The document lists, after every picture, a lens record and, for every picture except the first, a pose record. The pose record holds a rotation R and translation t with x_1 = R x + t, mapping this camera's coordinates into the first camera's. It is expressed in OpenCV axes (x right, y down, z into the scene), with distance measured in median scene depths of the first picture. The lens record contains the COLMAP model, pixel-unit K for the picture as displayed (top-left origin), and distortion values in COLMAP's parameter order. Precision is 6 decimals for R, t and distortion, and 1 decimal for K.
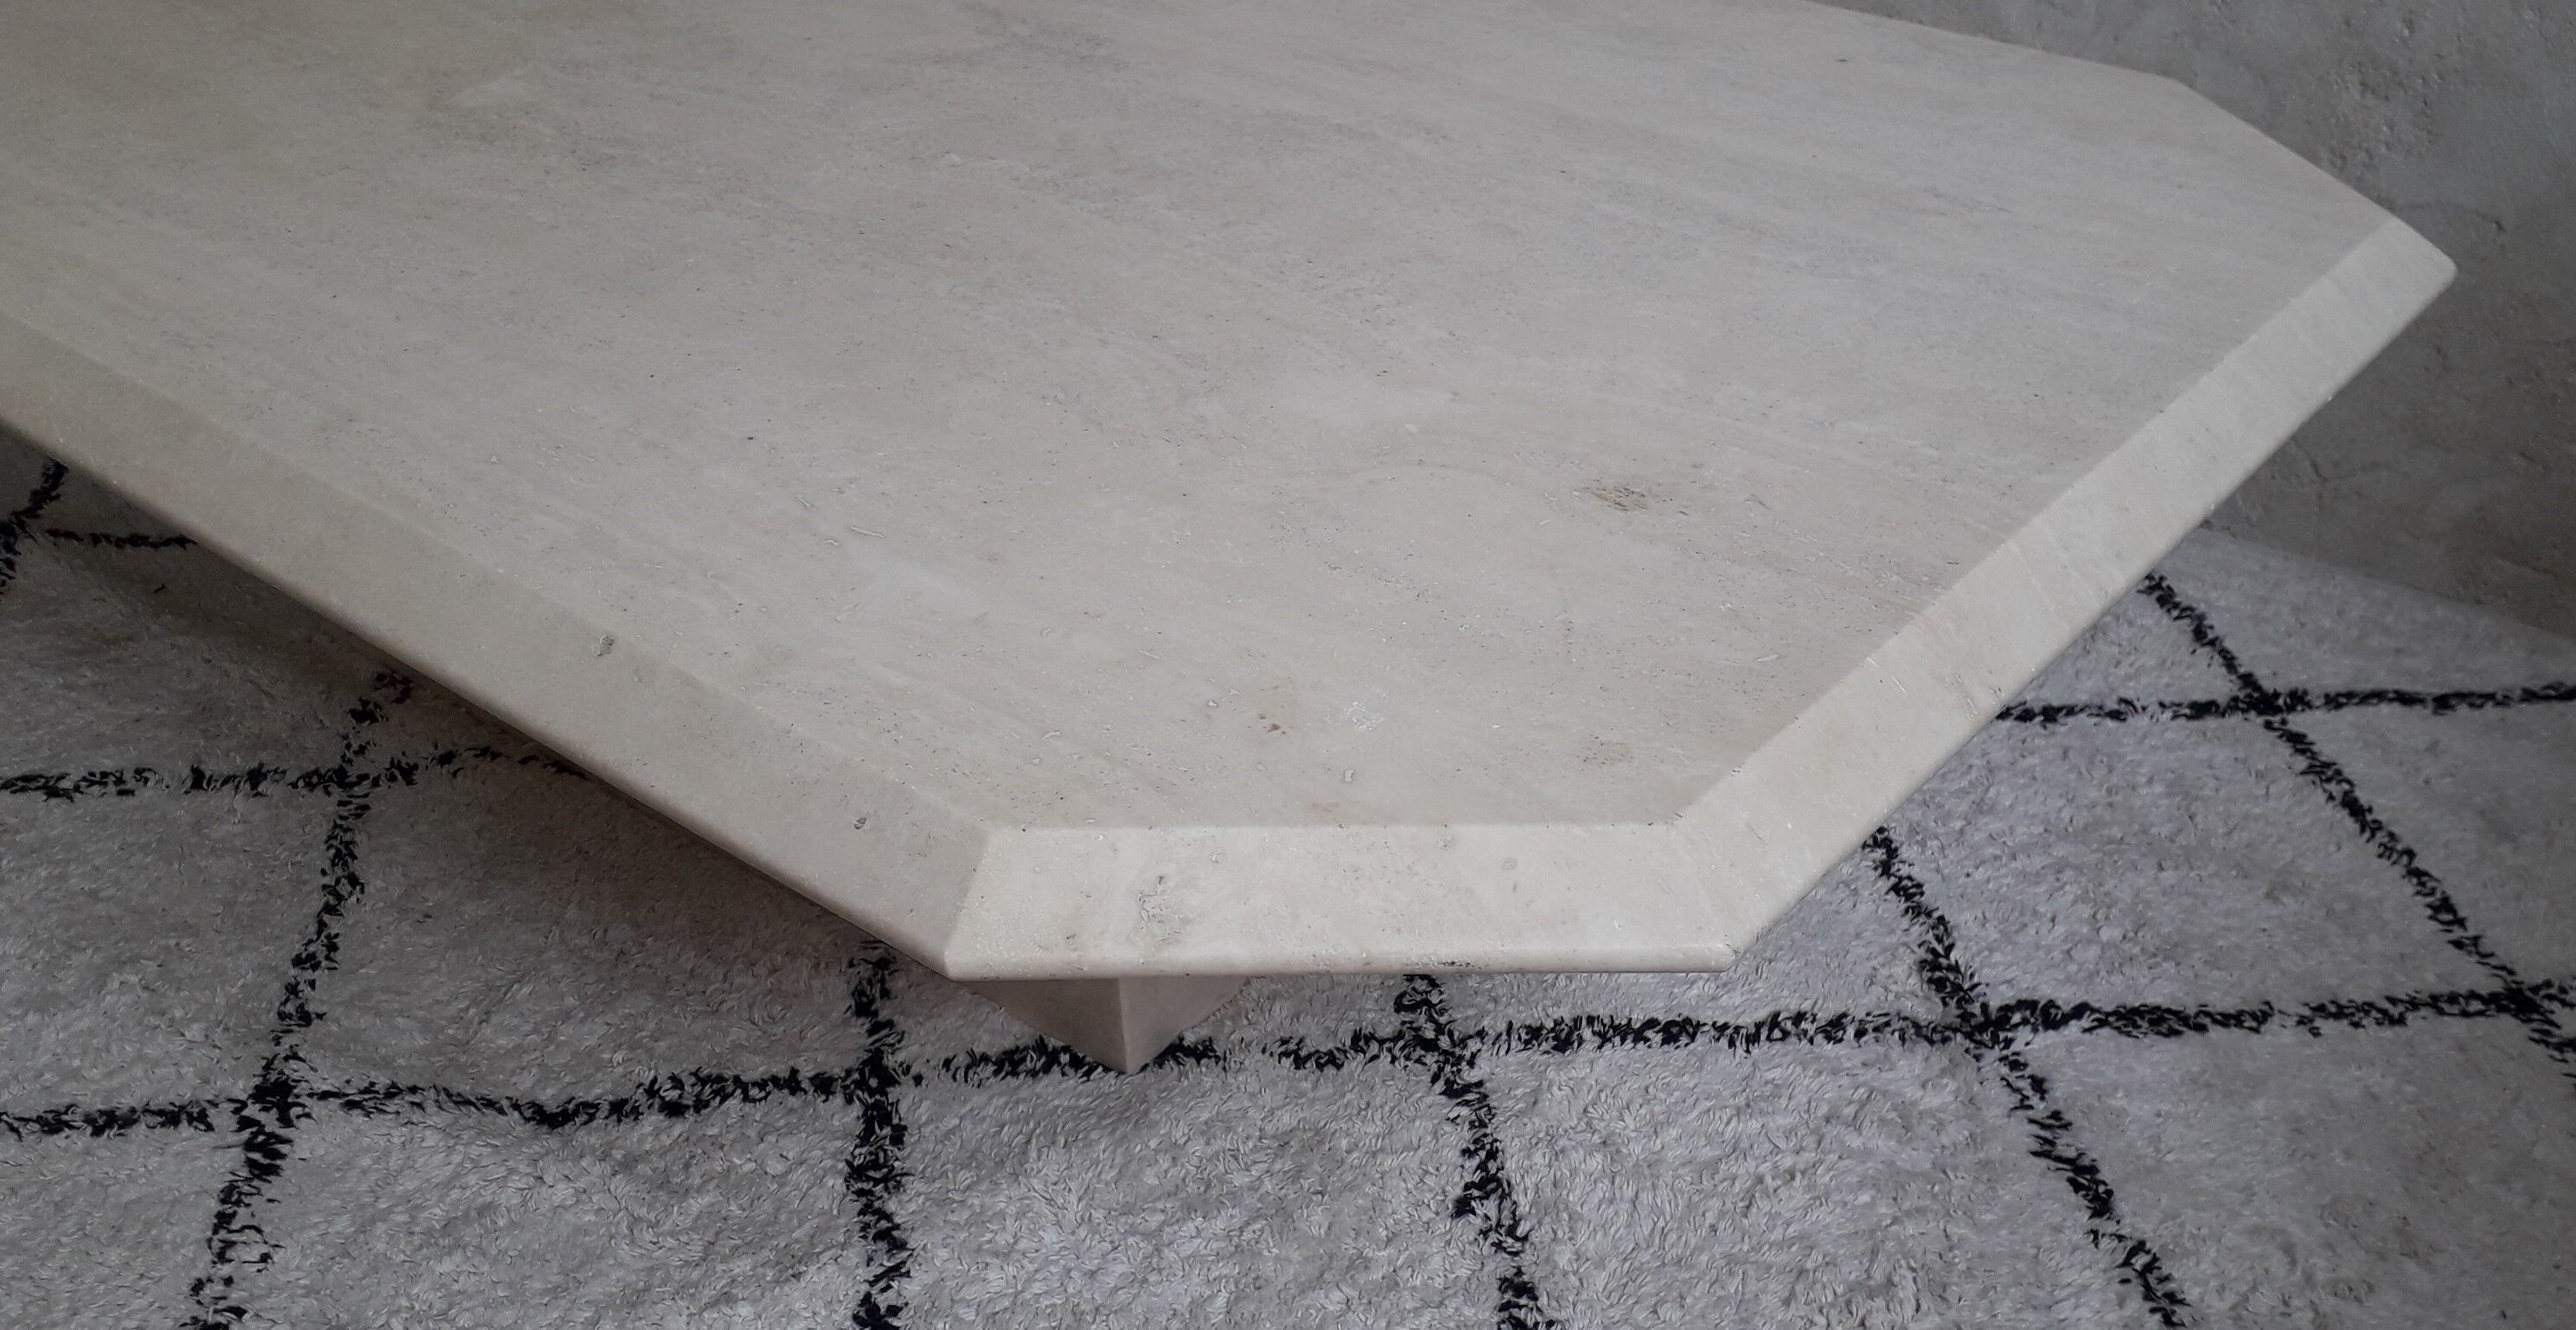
lens RADIAL K [[2226.1, 0, 1416.6], [0, 2226.1, 702.4], [0, 0, 1]] dist [0.081296, -0.205318]
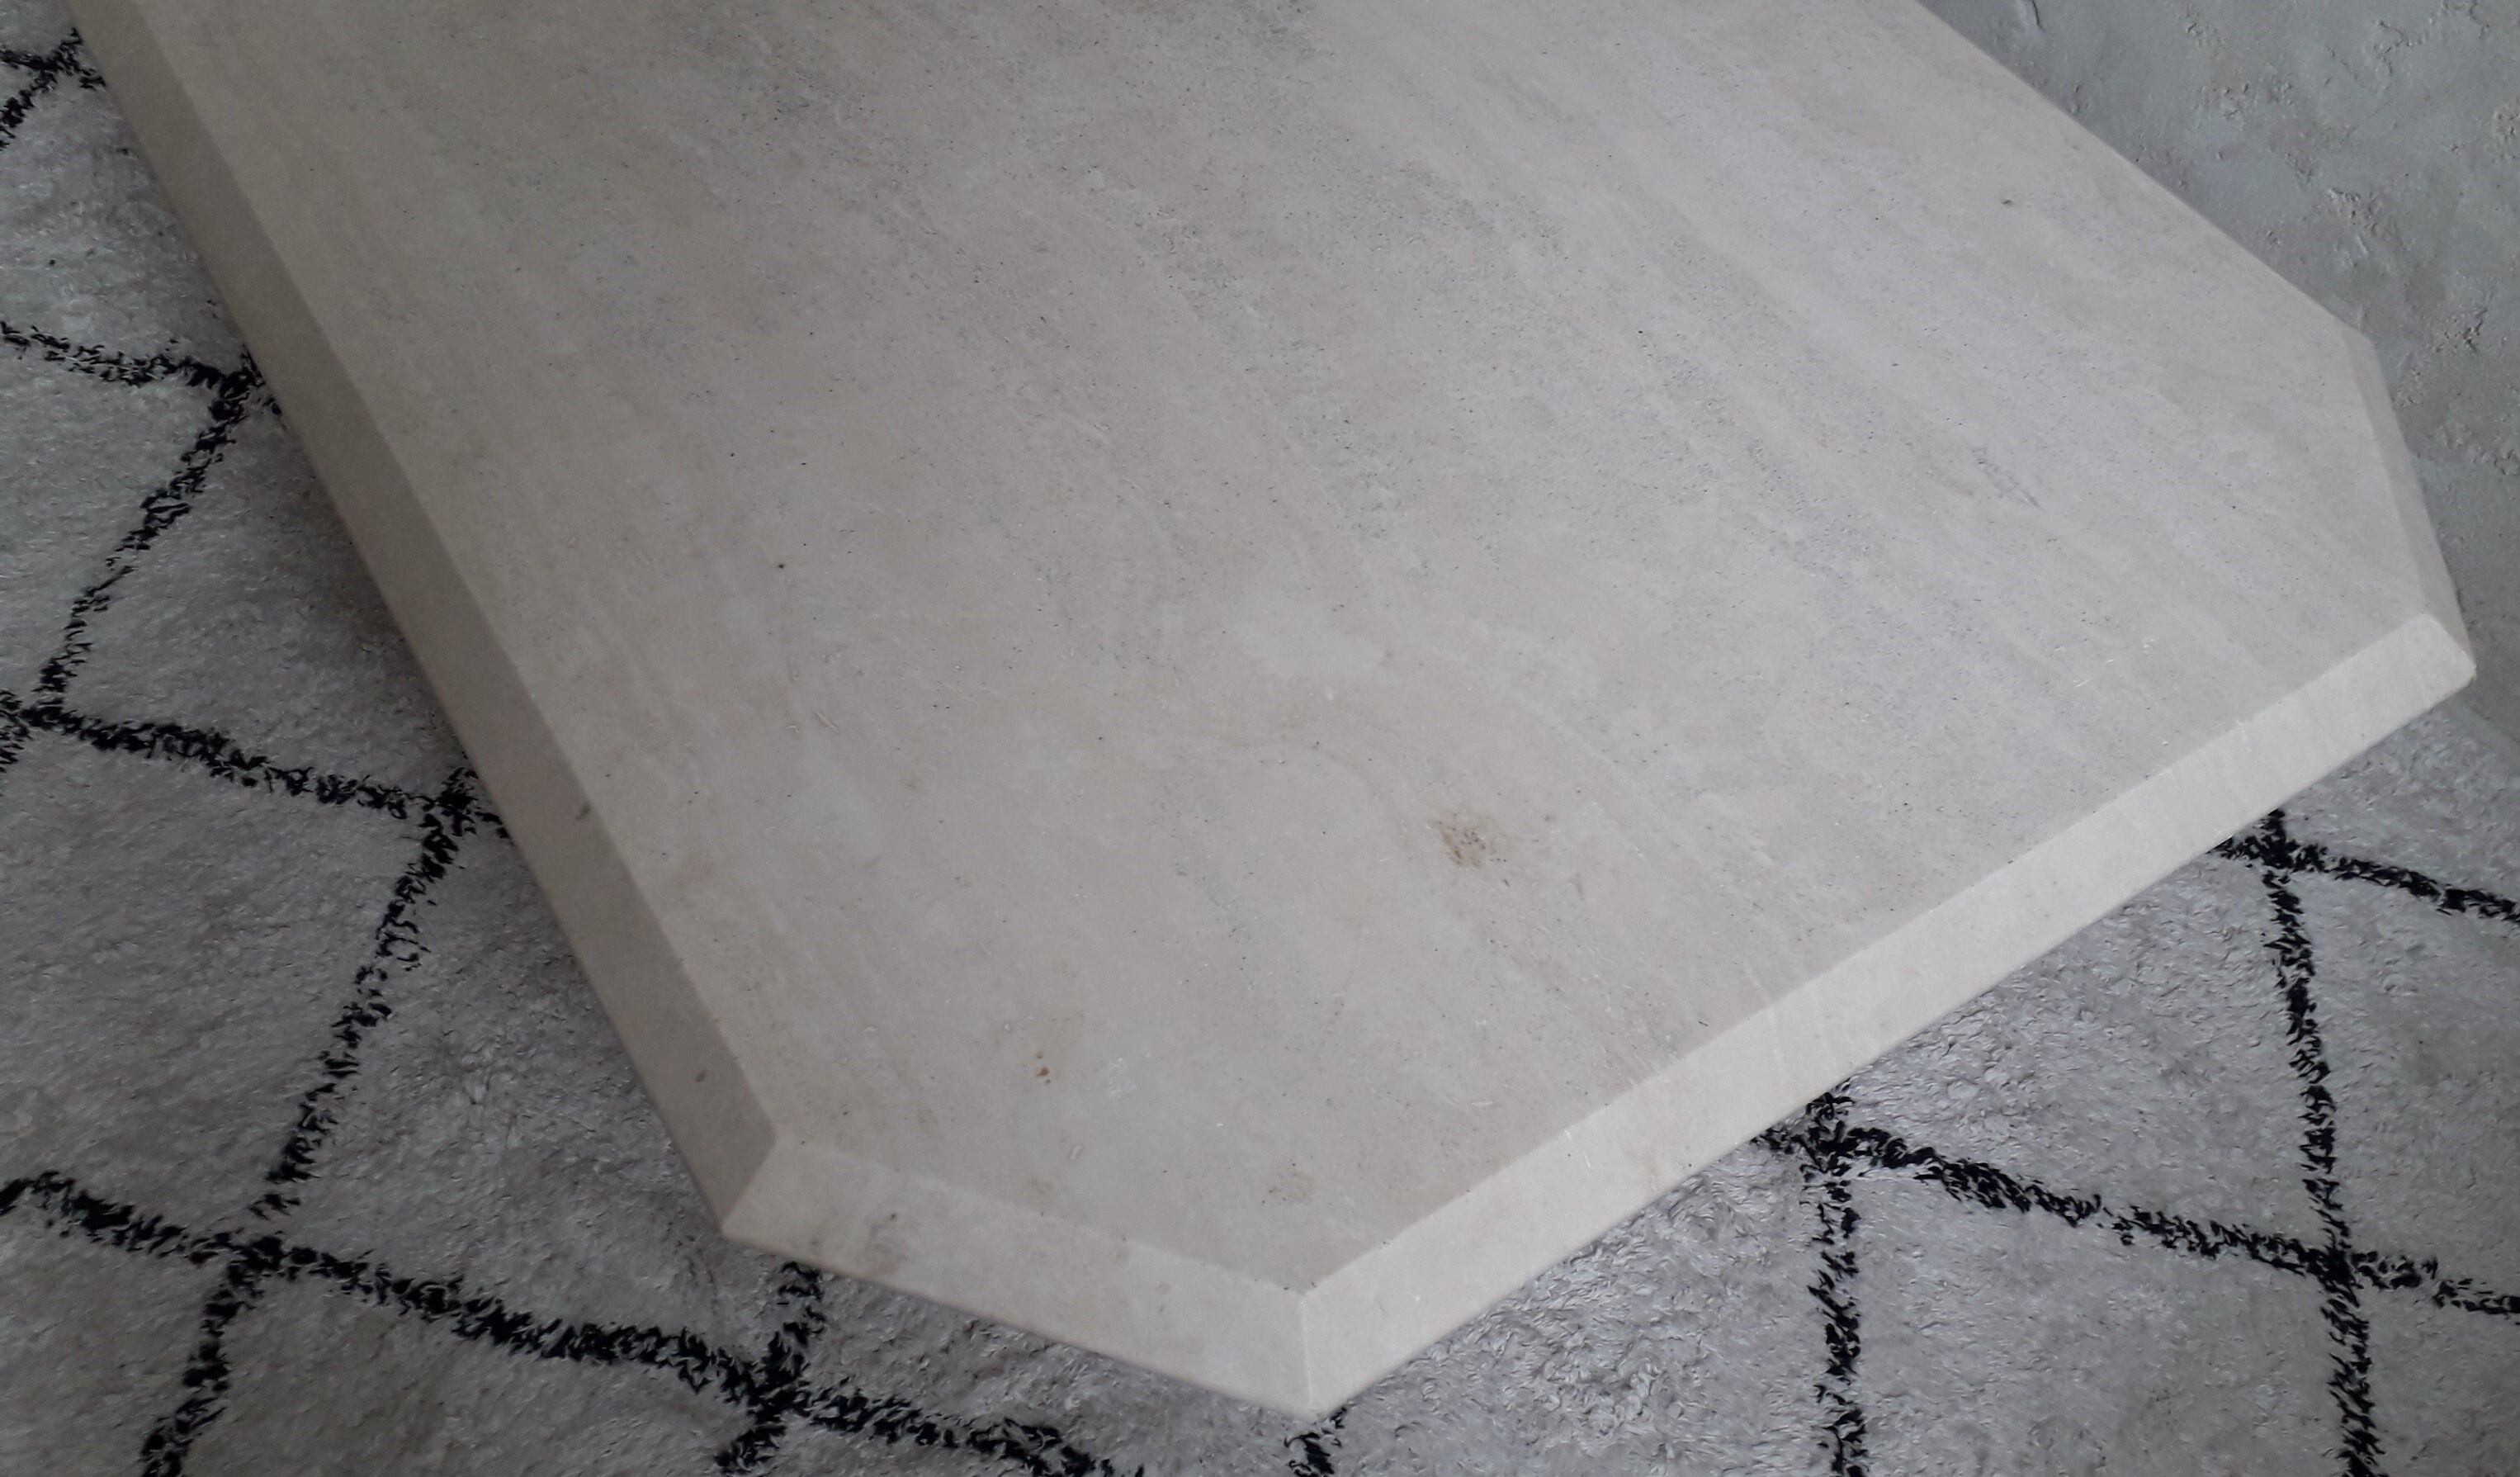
lens RADIAL K [[2127.5, 0, 1388.1], [0, 2127.5, 645.8], [0, 0, 1]] dist [0.066947, -0.159413]
pose [[0.951280, 0.269086, -0.150530, 0.137871], [-0.216458, 0.930511, 0.295458, -0.358228], [0.219573, -0.248480, 0.943422, 0.005321]]
